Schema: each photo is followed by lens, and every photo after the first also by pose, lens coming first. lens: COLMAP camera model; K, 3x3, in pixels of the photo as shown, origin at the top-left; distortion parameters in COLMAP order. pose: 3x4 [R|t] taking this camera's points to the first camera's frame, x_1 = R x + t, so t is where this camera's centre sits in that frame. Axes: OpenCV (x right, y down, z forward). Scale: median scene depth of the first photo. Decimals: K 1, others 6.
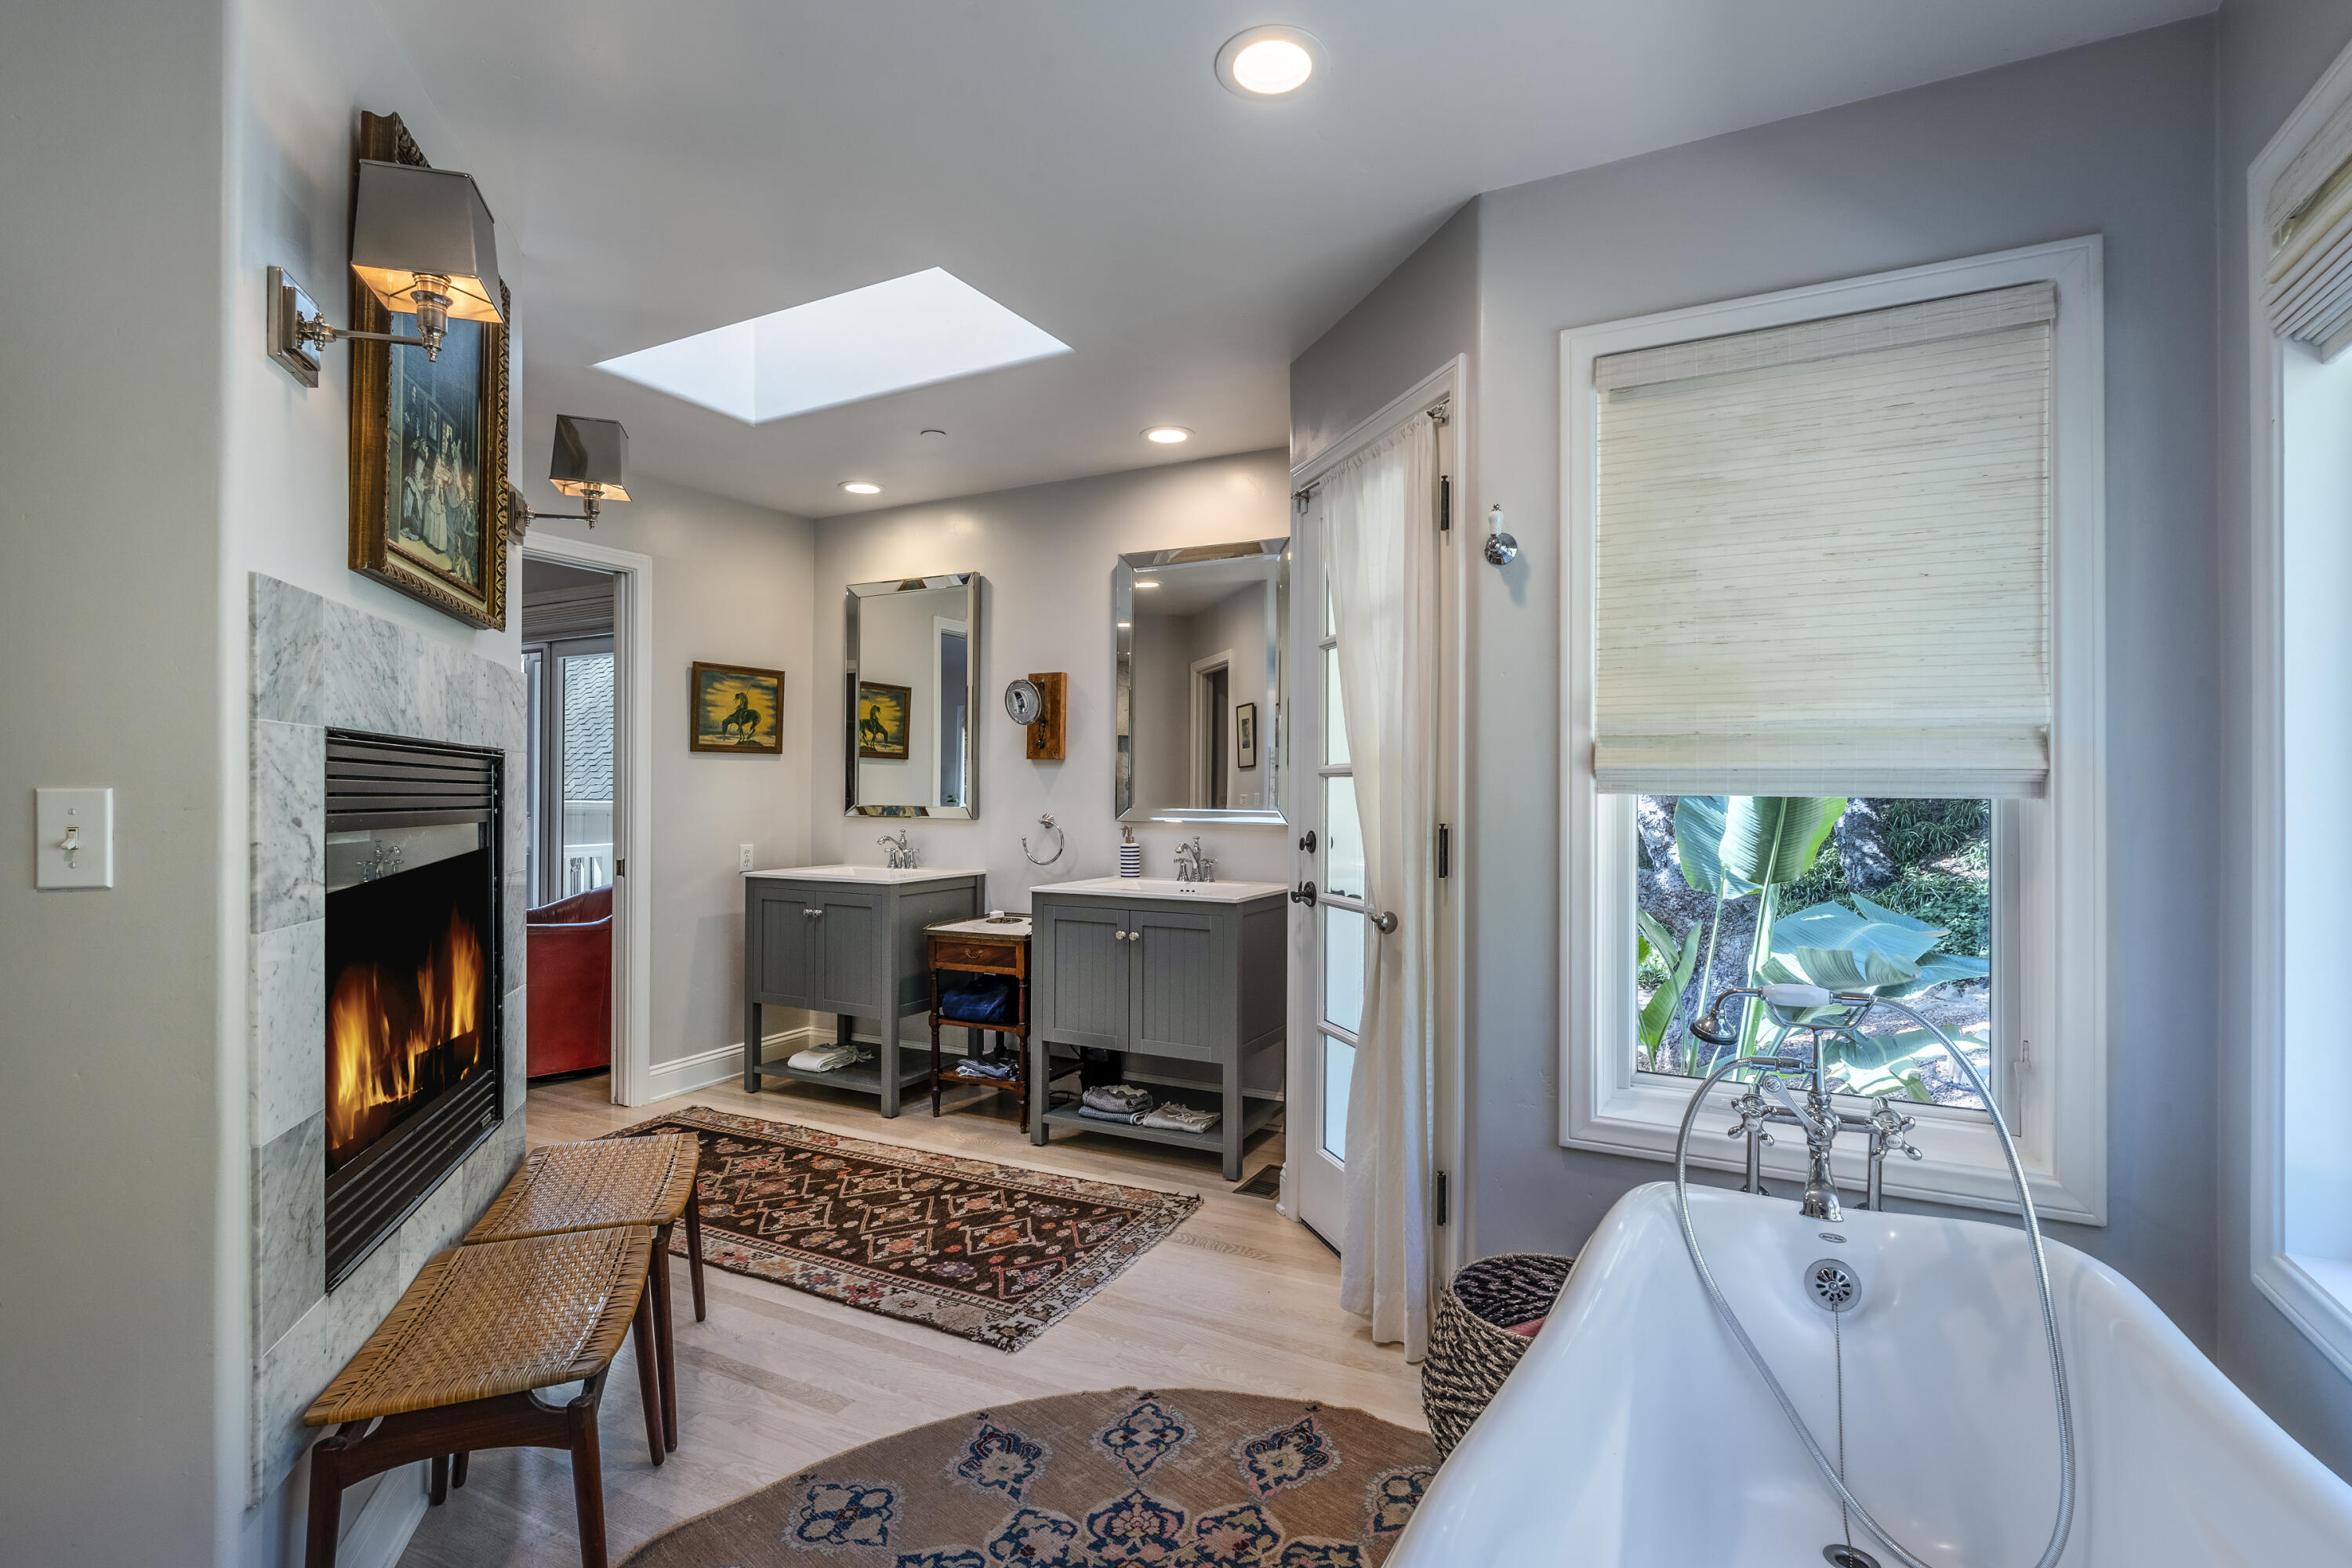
lens RADIAL K [[1163.8, 0, 1185.1], [0, 1163.8, 790.2], [0, 0, 1]] dist [-0.002269, -0.000319]
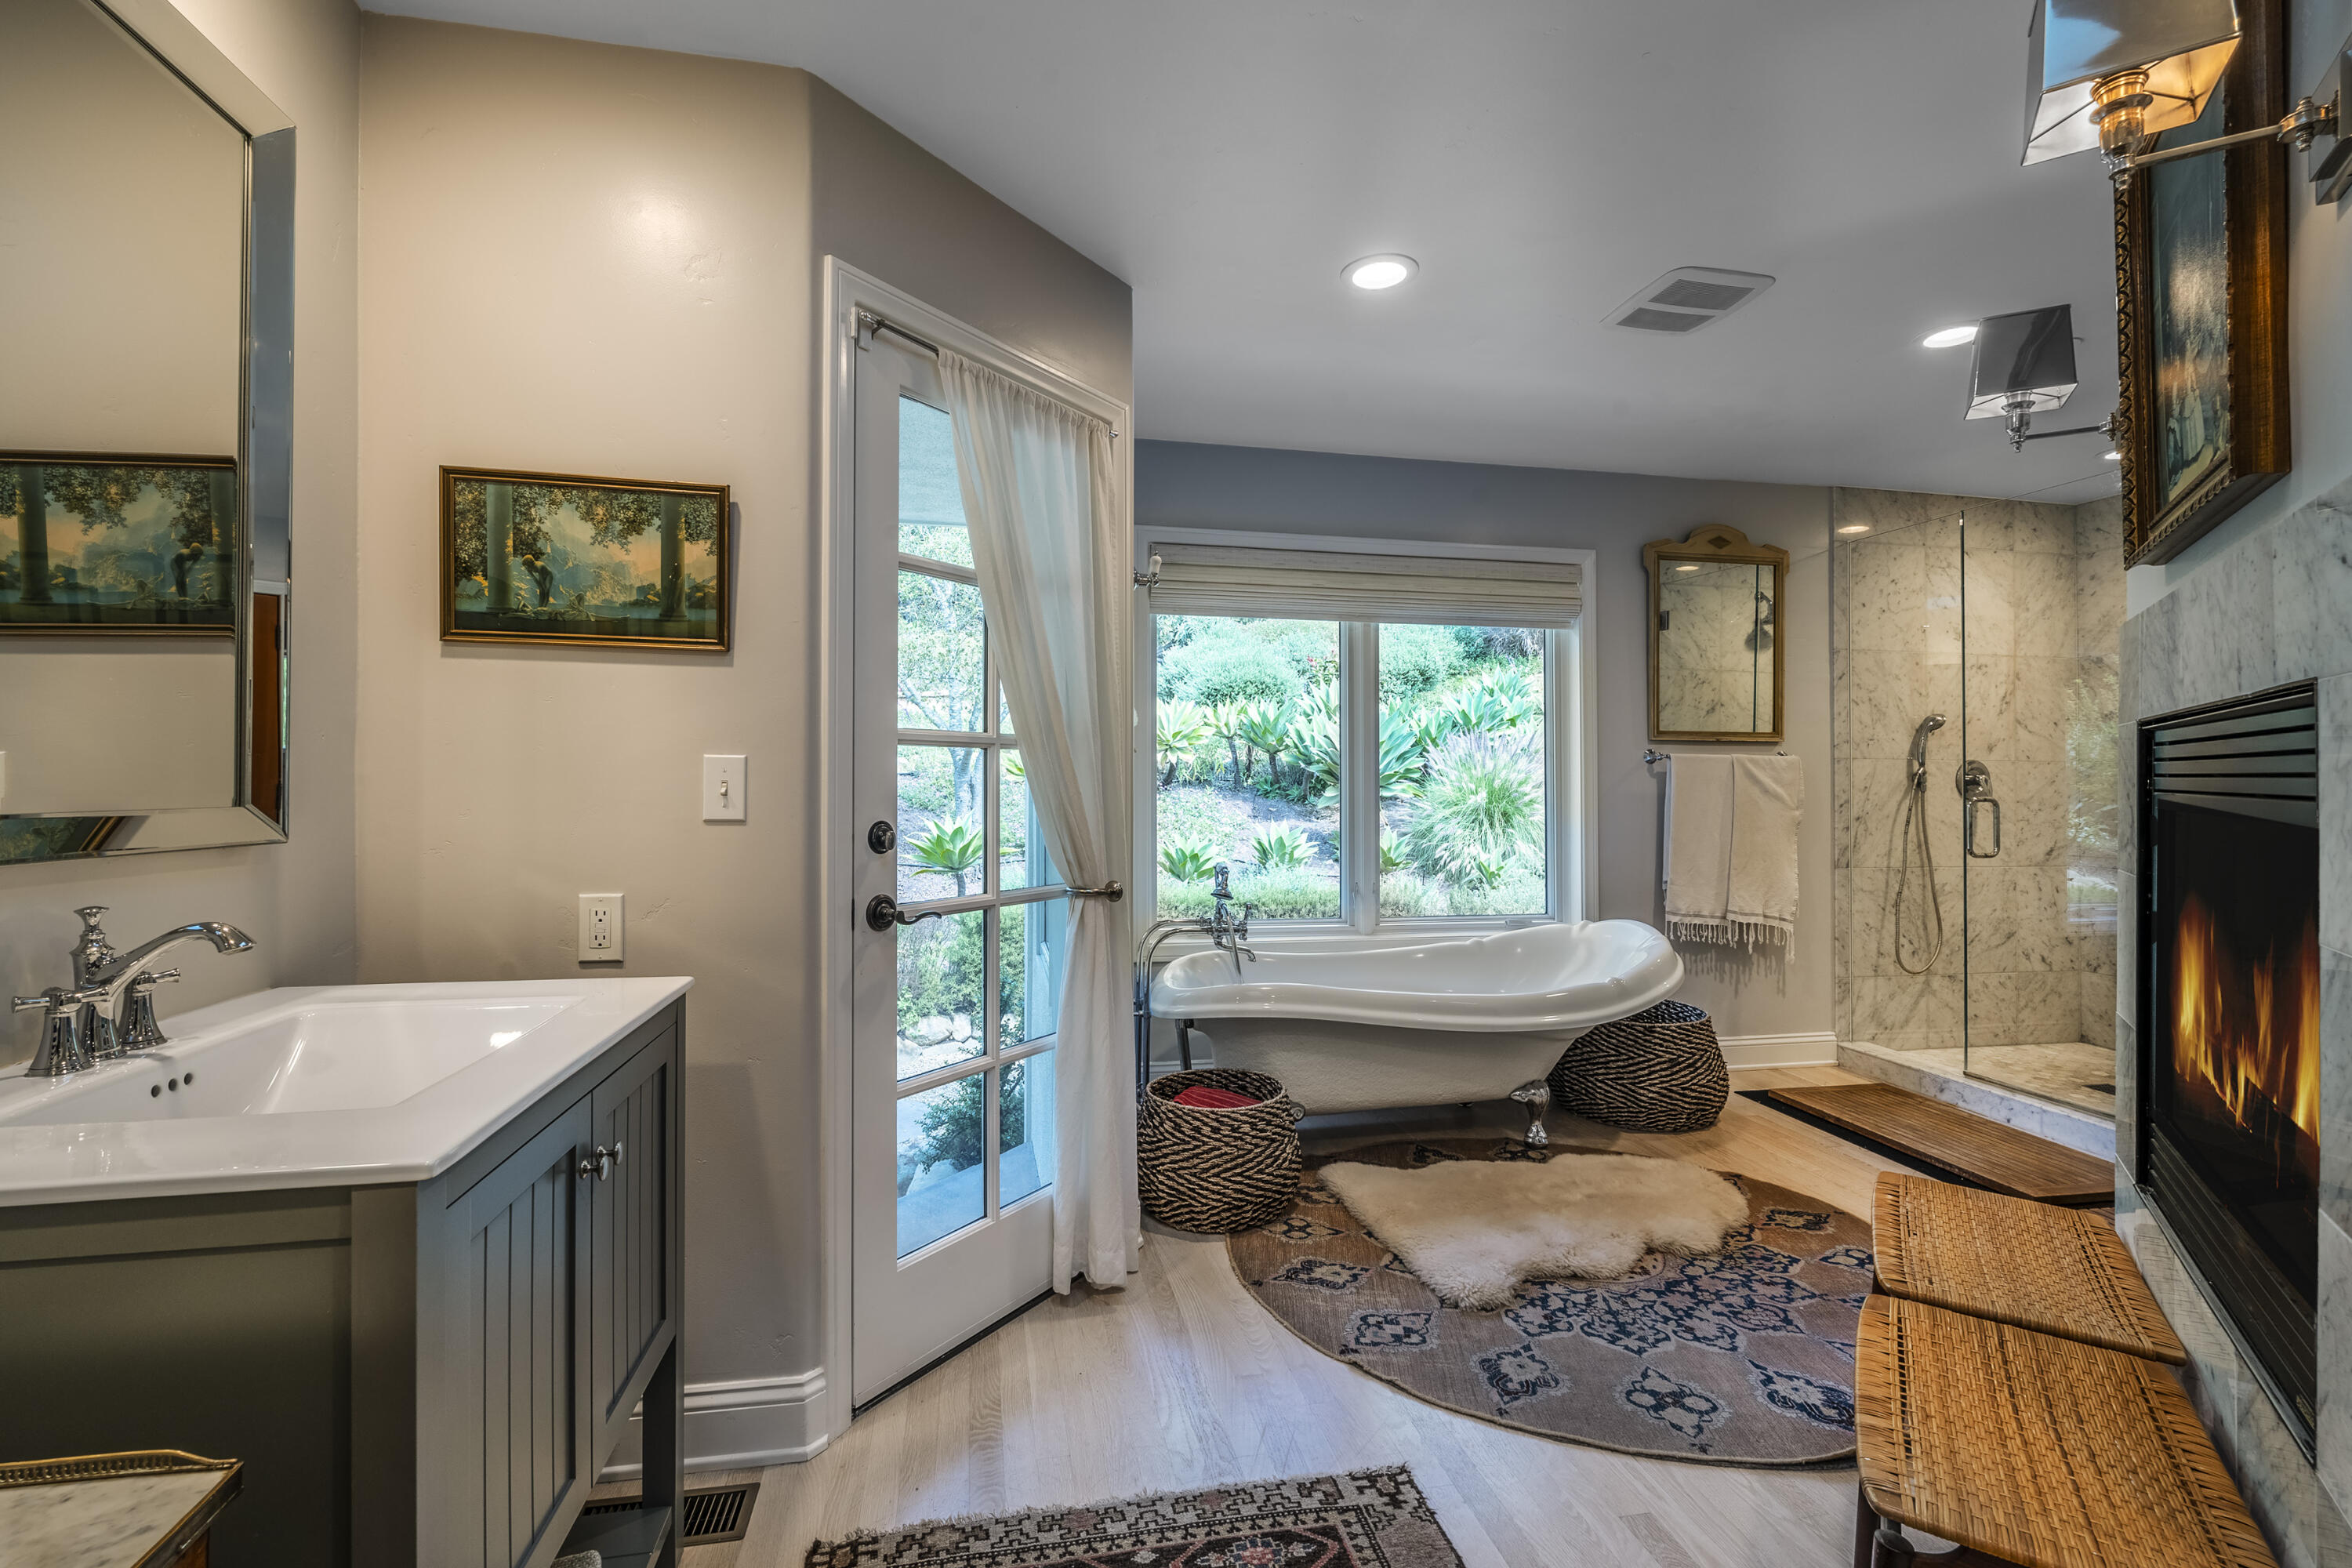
lens RADIAL K [[1039.2, 0, 1185.1], [0, 1039.2, 776.5], [0, 0, 1]] dist [-0.002491, -0.000145]
pose [[-0.639955, -0.005601, 0.768392, -0.726998], [-0.010310, 0.999946, -0.001298, 0.015506], [-0.768343, -0.008753, -0.639978, 1.922417]]
